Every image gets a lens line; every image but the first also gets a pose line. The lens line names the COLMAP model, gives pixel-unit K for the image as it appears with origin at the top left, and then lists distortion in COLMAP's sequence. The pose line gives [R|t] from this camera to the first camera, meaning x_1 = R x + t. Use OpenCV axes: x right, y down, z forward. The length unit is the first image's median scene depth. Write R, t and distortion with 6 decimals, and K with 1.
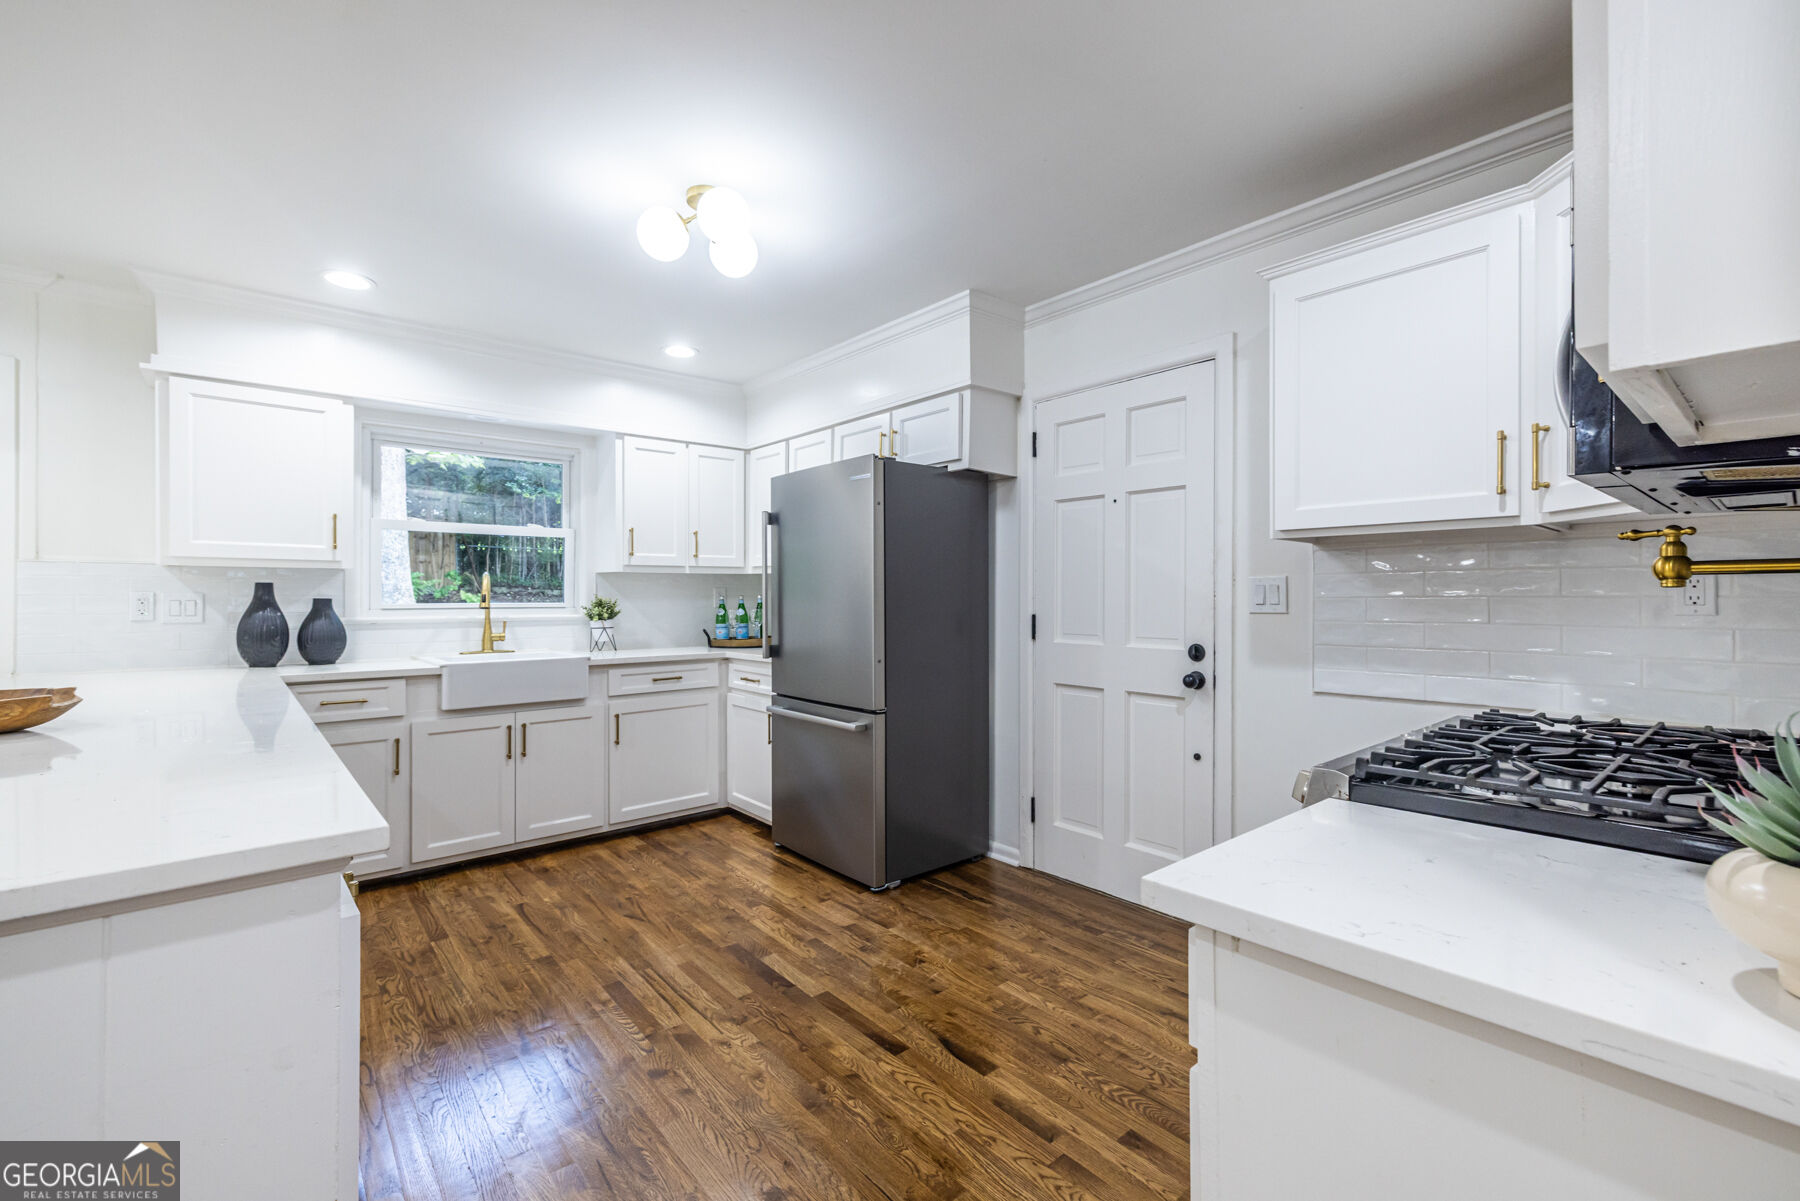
lens RADIAL K [[763.3, 0, 898.8], [0, 763.3, 598.1], [0, 0, 1]] dist [0.001739, -0.000066]
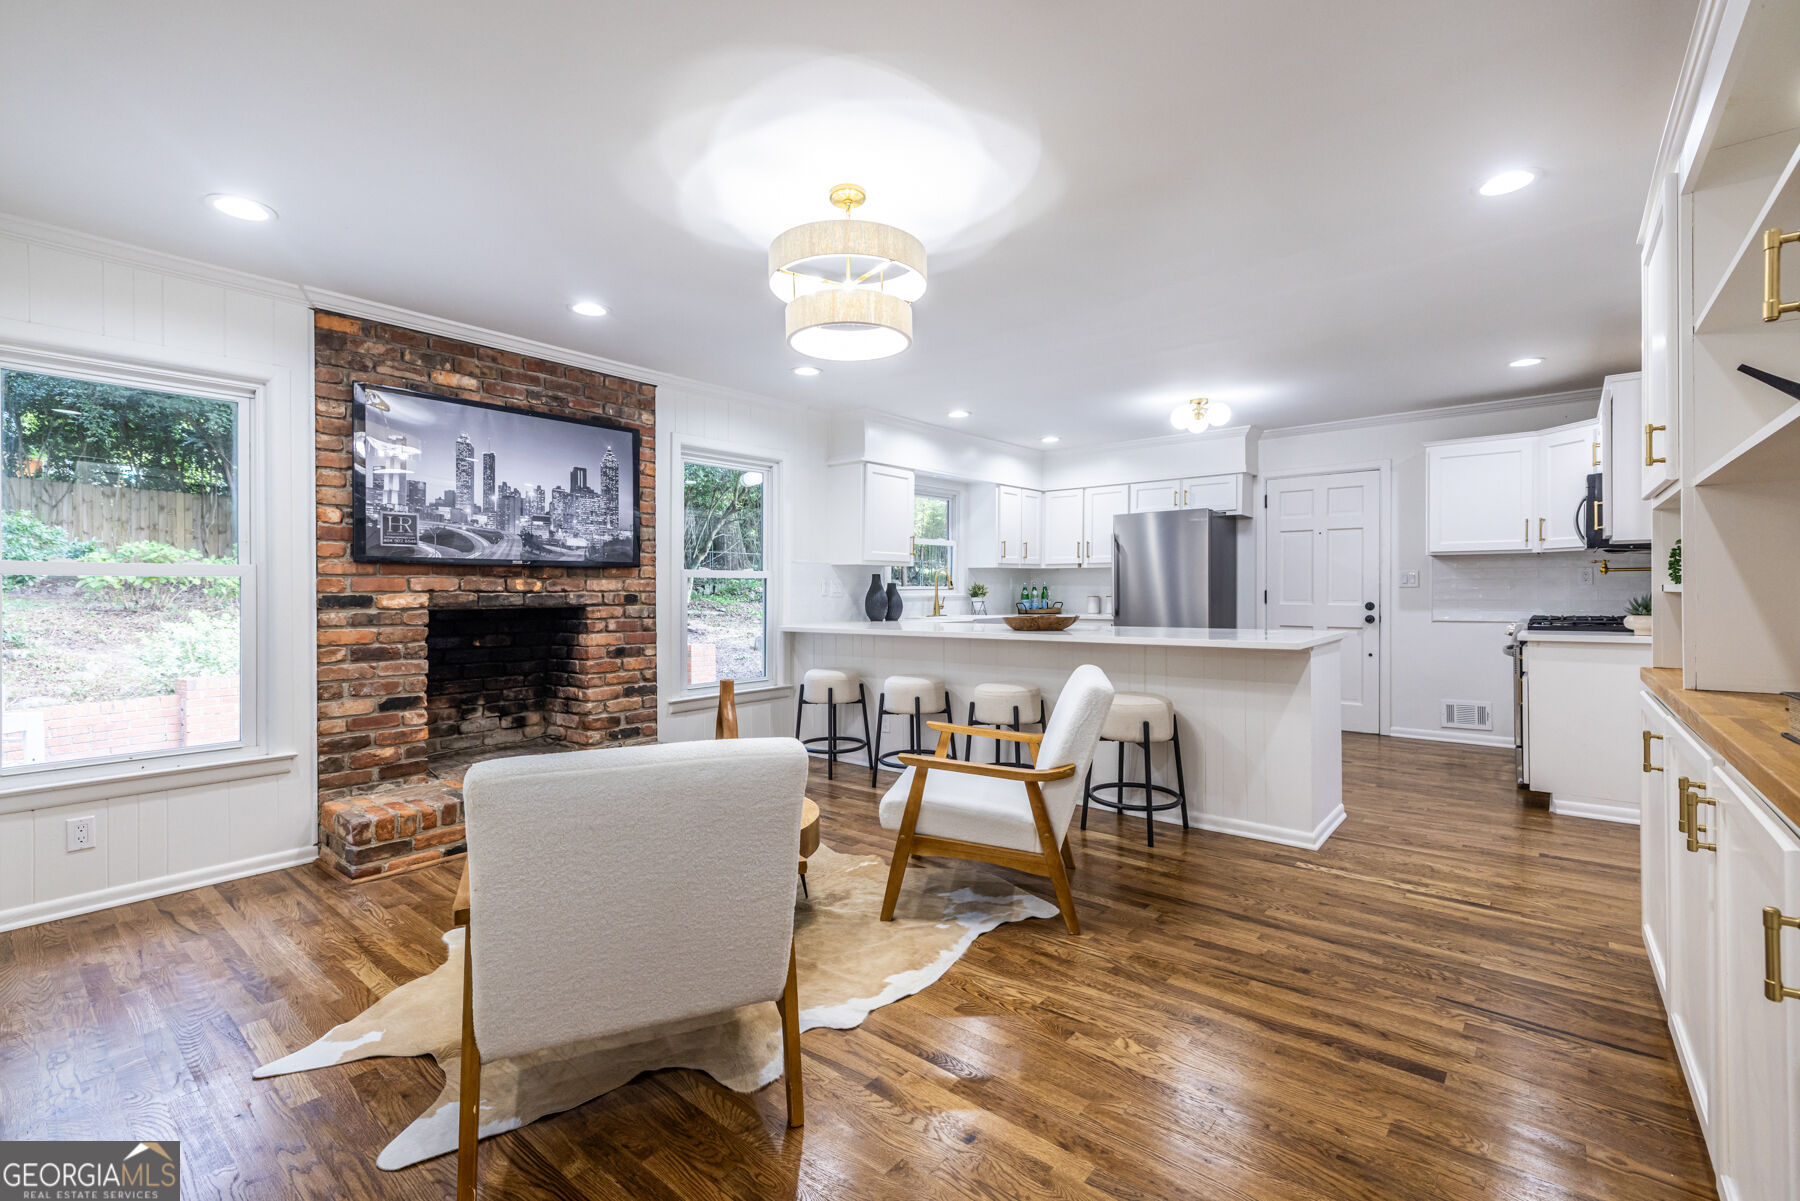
lens RADIAL K [[763.3, 0, 902.8], [0, 763.3, 593.4], [0, 0, 1]] dist [0.001739, -0.000066]
pose [[0.986614, -0.005202, 0.162990, -1.229298], [0.004221, 0.999971, 0.006365, 0.015595], [-0.163018, -0.005591, 0.986607, -0.883334]]
